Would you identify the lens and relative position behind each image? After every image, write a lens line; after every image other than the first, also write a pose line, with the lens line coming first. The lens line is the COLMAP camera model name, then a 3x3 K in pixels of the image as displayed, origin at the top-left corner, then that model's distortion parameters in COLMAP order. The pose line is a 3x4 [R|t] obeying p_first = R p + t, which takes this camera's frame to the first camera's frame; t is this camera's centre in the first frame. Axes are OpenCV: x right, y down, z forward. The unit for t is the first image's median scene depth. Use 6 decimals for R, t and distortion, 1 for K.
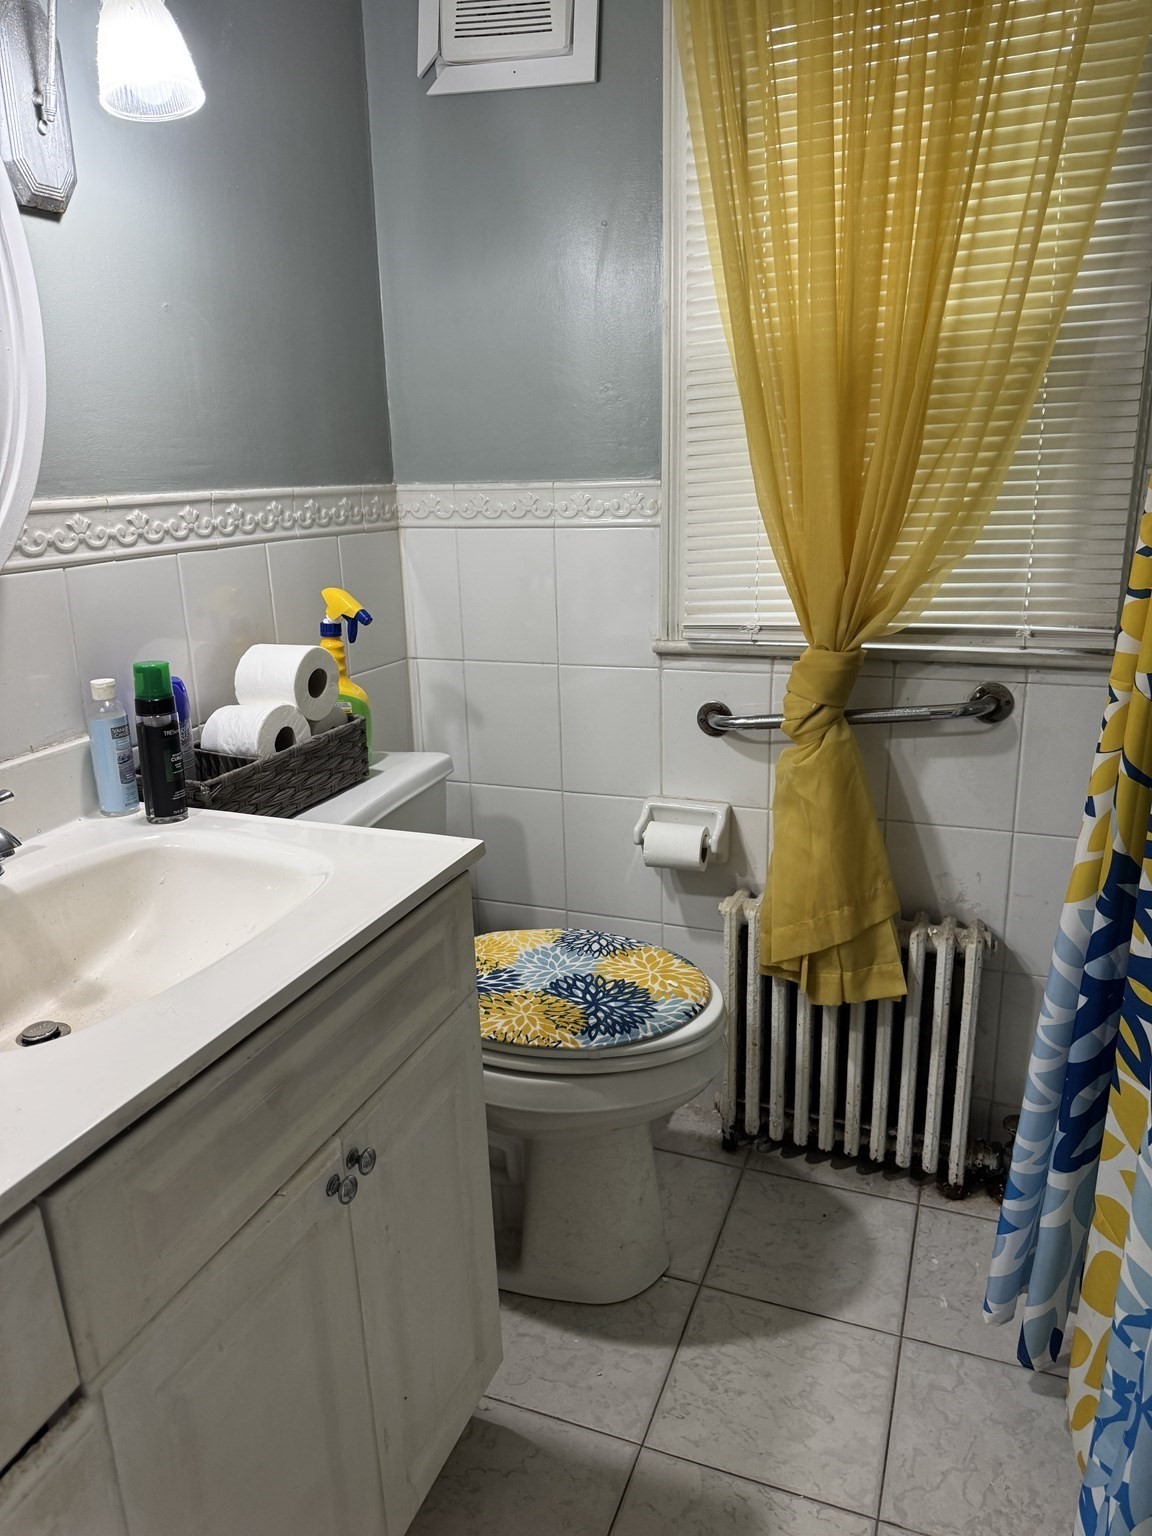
lens RADIAL K [[1125.4, 0, 552.1], [0, 1125.4, 770.4], [0, 0, 1]] dist [0.072891, -0.114062]
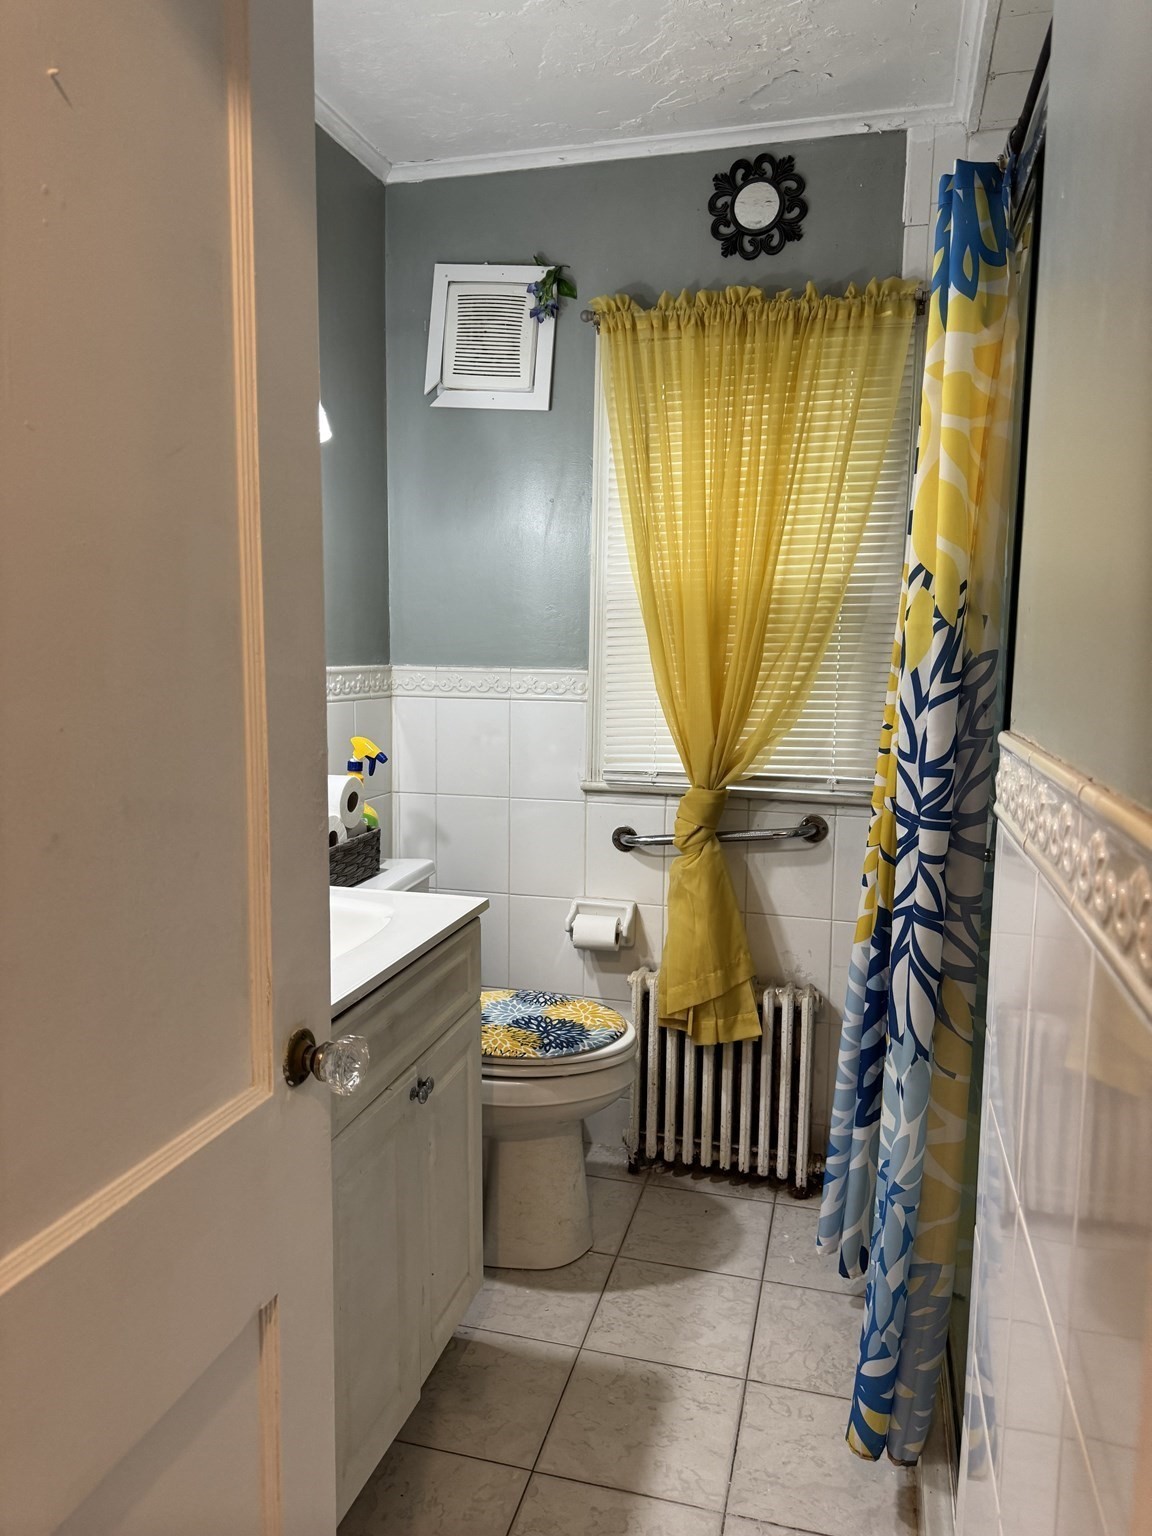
lens RADIAL K [[1079.3, 0, 576.0], [0, 1079.3, 768.0], [0, 0, 1]] dist [0.149316, -0.322809]
pose [[0.991796, 0.026629, 0.125029, -0.098686], [-0.007491, 0.988488, -0.151113, 0.081965], [-0.127614, 0.148937, 0.980578, -0.364859]]
